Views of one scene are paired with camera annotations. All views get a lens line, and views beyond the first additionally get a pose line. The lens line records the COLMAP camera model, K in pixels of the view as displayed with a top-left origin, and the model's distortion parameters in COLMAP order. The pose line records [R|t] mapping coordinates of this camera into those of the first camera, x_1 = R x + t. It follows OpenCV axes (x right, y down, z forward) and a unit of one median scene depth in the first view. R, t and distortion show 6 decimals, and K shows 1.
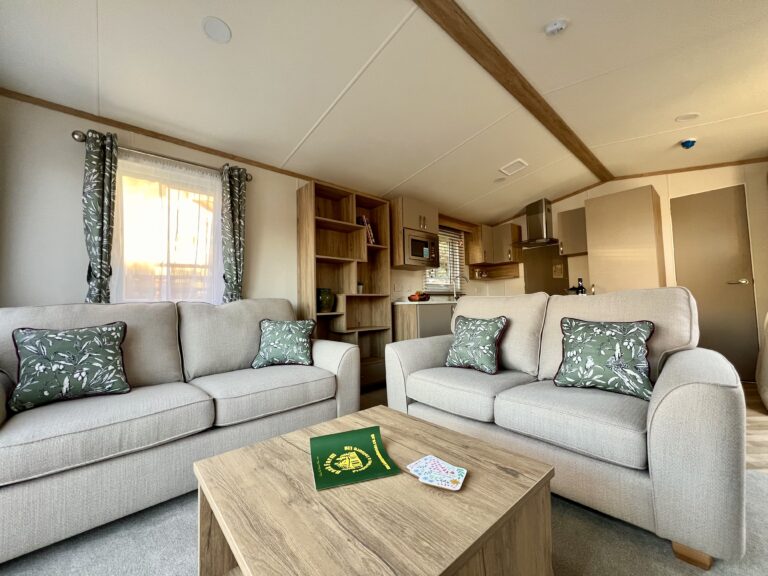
lens RADIAL K [[311.0, 0, 384.0], [0, 311.0, 288.0], [0, 0, 1]] dist [-0.001540, -0.000158]
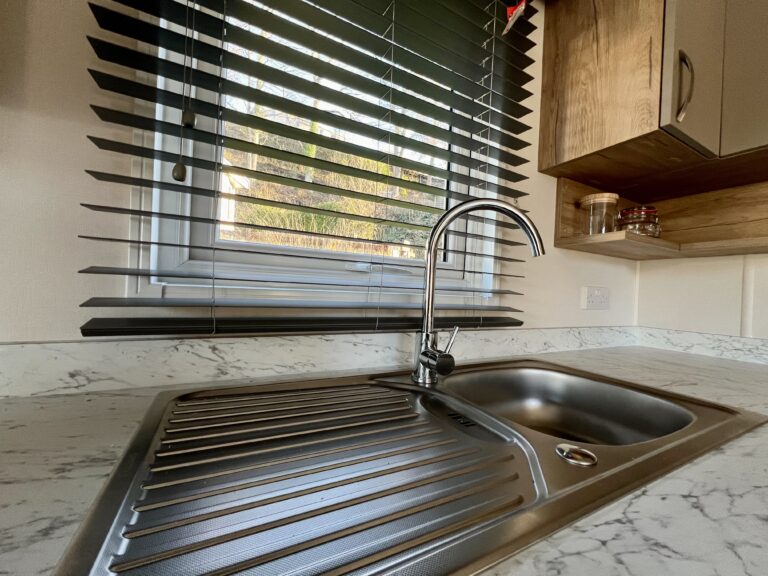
lens RADIAL K [[311.0, 0, 384.0], [0, 311.0, 288.0], [0, 0, 1]] dist [-0.001540, -0.000158]
pose [[0.968747, 0.071667, -0.237473, 0.220354], [-0.060101, 0.996643, 0.055601, -0.004466], [0.240660, -0.039591, 0.969802, 0.786443]]
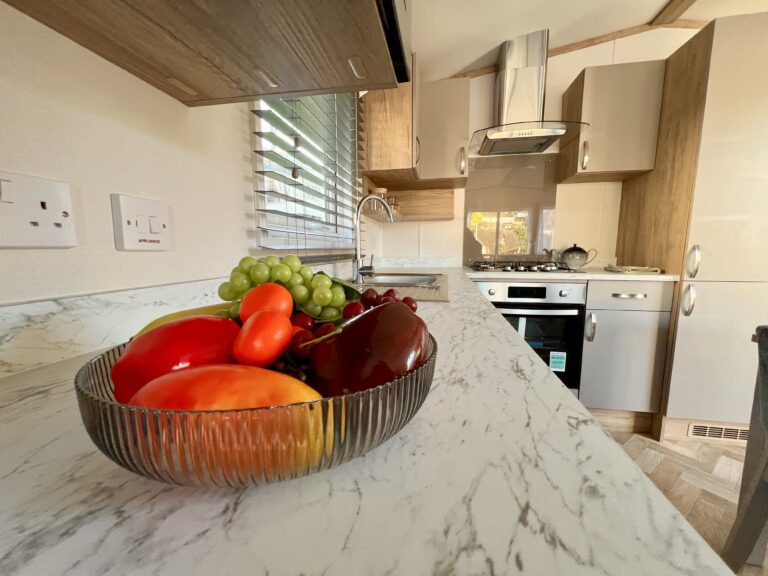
lens RADIAL K [[307.7, 0, 384.0], [0, 307.7, 288.0], [0, 0, 1]] dist [-0.000727, -0.000095]
pose [[0.787251, -0.056047, 0.614081, 0.062653], [-0.049376, 0.986933, 0.153378, 0.002051], [-0.614653, -0.151068, 0.774196, 0.695491]]
